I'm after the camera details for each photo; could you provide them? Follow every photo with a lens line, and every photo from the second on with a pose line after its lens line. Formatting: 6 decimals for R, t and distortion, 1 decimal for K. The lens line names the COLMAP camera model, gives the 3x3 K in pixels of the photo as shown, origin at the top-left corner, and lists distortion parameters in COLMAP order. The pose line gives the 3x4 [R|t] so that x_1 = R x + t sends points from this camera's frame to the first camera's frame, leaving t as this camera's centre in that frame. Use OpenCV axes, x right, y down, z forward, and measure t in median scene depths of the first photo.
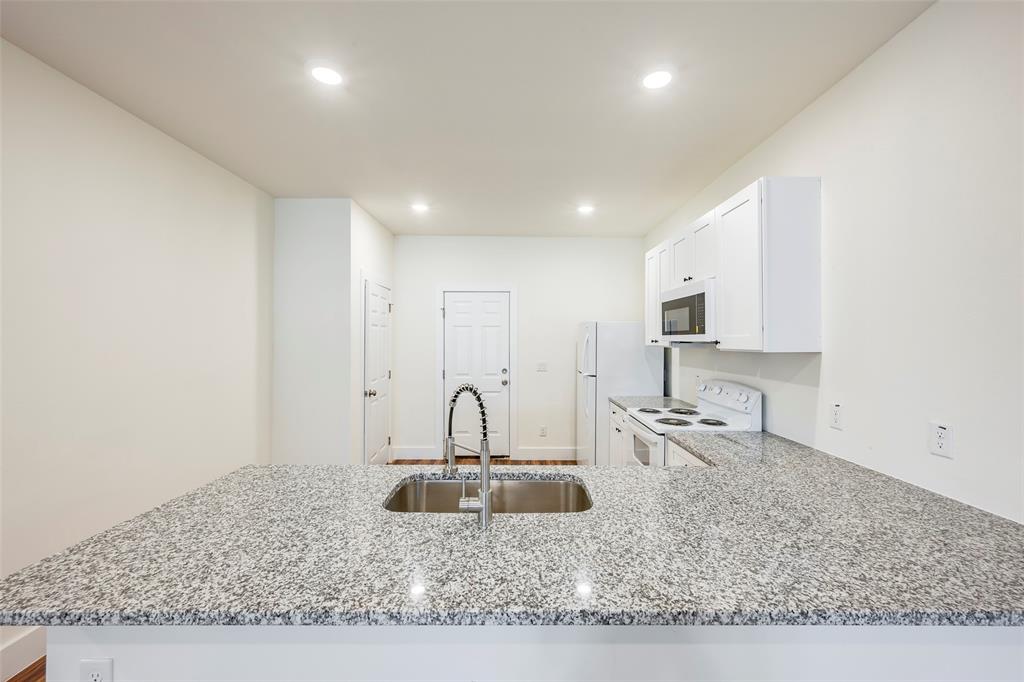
lens RADIAL K [[404.4, 0, 521.8], [0, 404.4, 341.3], [0, 0, 1]] dist [-0.001880, 0.001349]
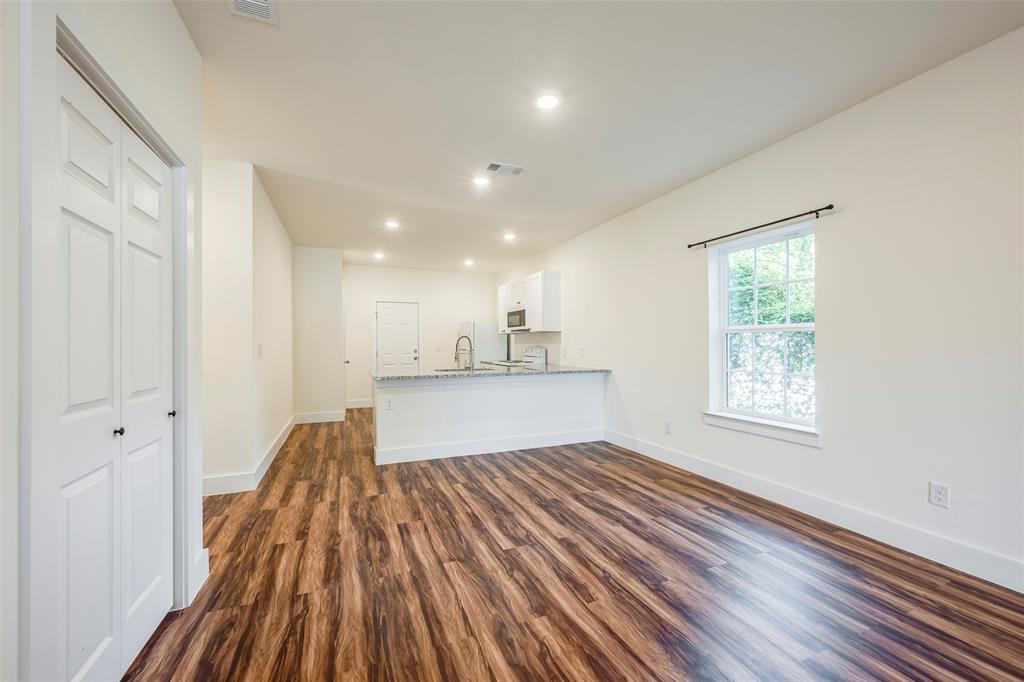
lens RADIAL K [[404.4, 0, 510.8], [0, 404.4, 326.2], [0, 0, 1]] dist [-0.001880, 0.001349]
pose [[0.929739, 0.008391, 0.368125, -0.574359], [0.009461, 0.998866, -0.046663, 0.104480], [-0.368099, 0.046867, 0.928605, -1.347247]]
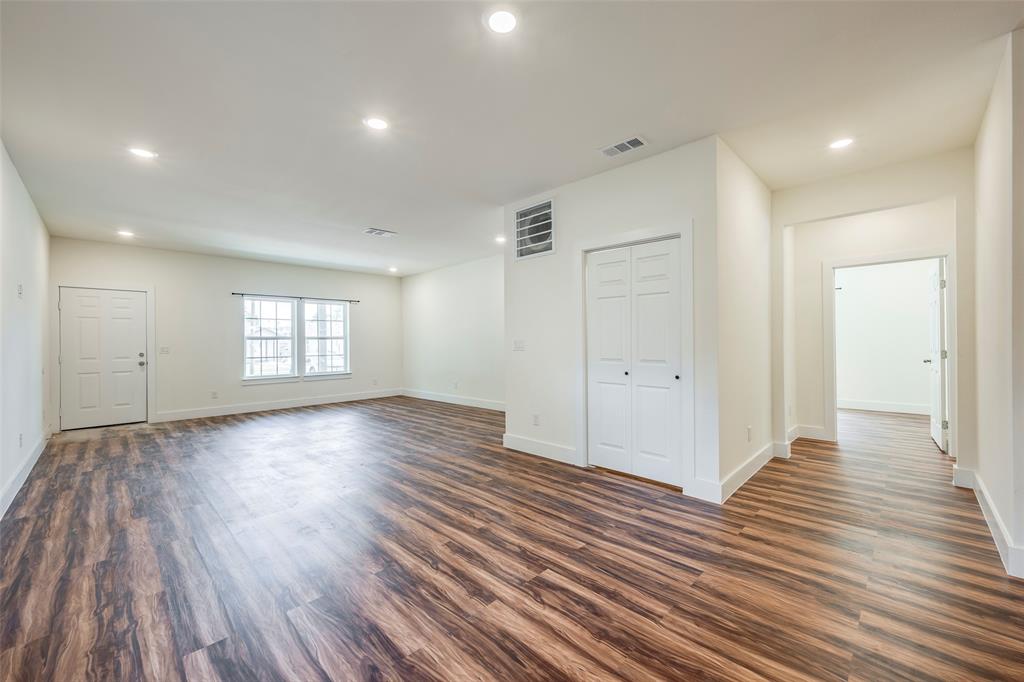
lens RADIAL K [[404.4, 0, 510.3], [0, 404.4, 337.5], [0, 0, 1]] dist [-0.001880, 0.001349]
pose [[-0.716245, -0.003522, -0.697840, 0.417603], [0.005771, 0.999923, -0.010970, 0.105568], [0.697825, -0.011885, -0.716170, 0.126592]]
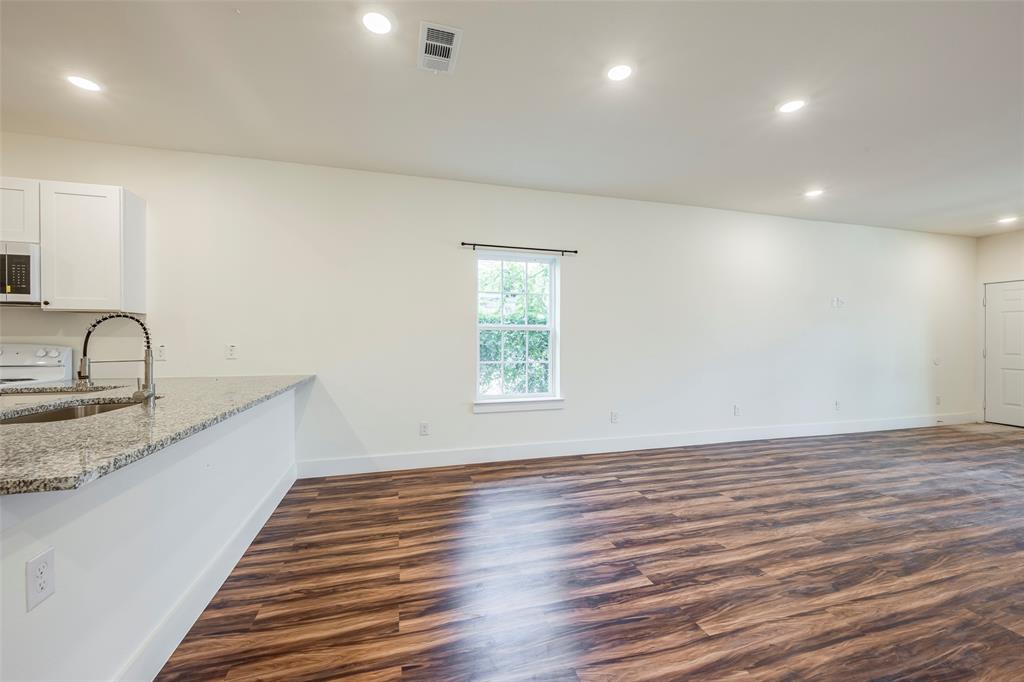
lens RADIAL K [[404.4, 0, 509.1], [0, 404.4, 341.5], [0, 0, 1]] dist [-0.001880, 0.001349]
pose [[-0.259875, -0.009573, 0.965595, -0.927979], [0.000430, 0.999950, 0.010029, 0.097820], [-0.965642, 0.003022, -0.259858, 0.047128]]
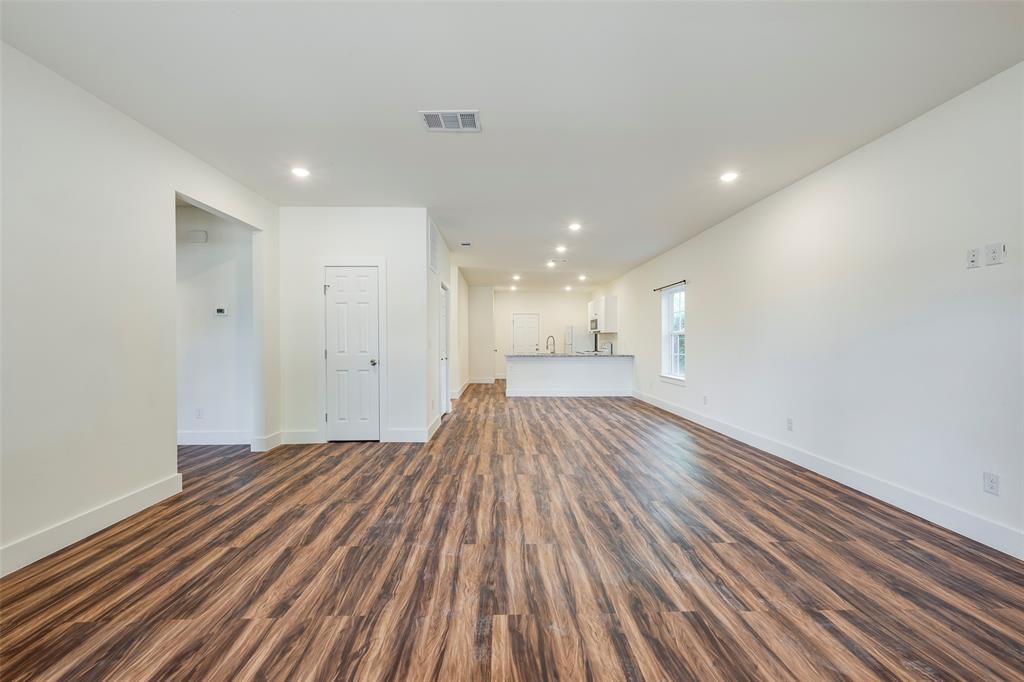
lens RADIAL K [[404.4, 0, 512.7], [0, 404.4, 346.3], [0, 0, 1]] dist [-0.001880, 0.001349]
pose [[0.999834, -0.005521, 0.017358, -0.475457], [0.005362, 0.999943, 0.009191, 0.116347], [-0.017408, -0.009097, 0.999807, -3.094828]]
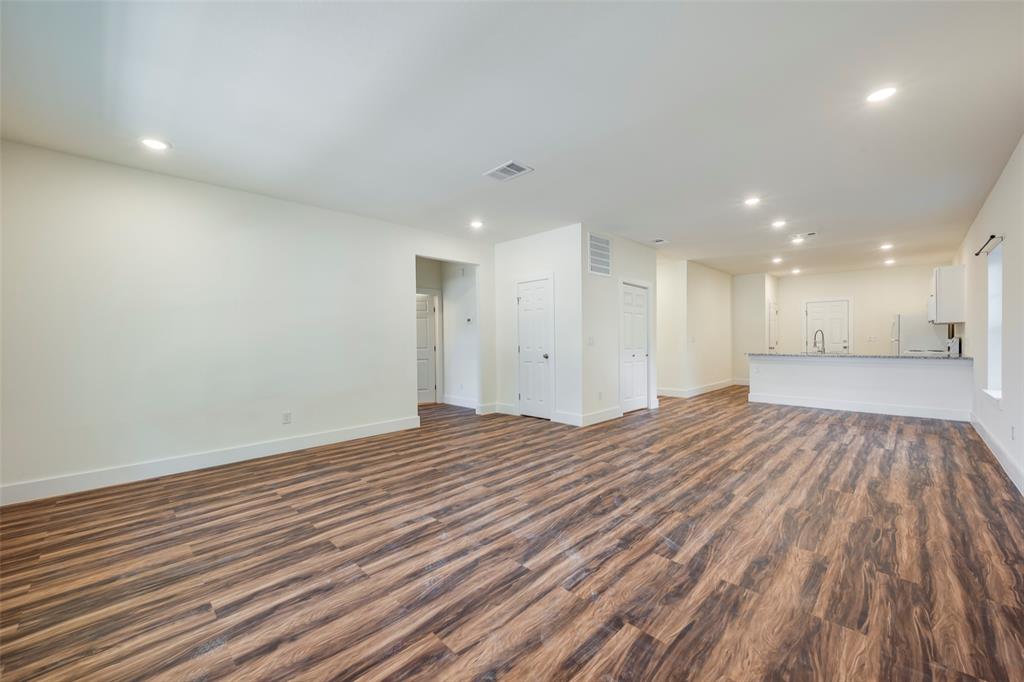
lens RADIAL K [[404.4, 0, 506.9], [0, 404.4, 345.6], [0, 0, 1]] dist [-0.001880, 0.001349]
pose [[0.697621, -0.000919, -0.716467, 0.427459], [0.010001, 0.999914, 0.008456, 0.122281], [0.716397, -0.013064, 0.697570, -3.001894]]
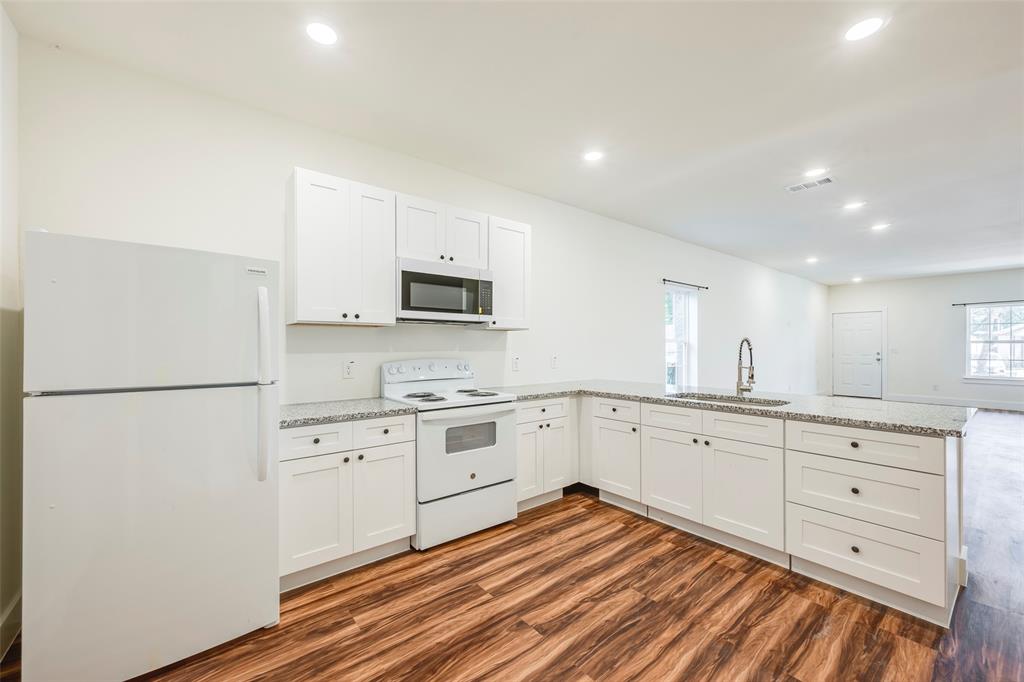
lens RADIAL K [[404.4, 0, 506.2], [0, 404.4, 343.3], [0, 0, 1]] dist [-0.001880, 0.001349]
pose [[-0.605210, 0.006172, 0.796042, -0.562597], [0.004900, 0.999980, -0.004028, 0.073224], [-0.796051, 0.001463, -0.605228, 1.727210]]
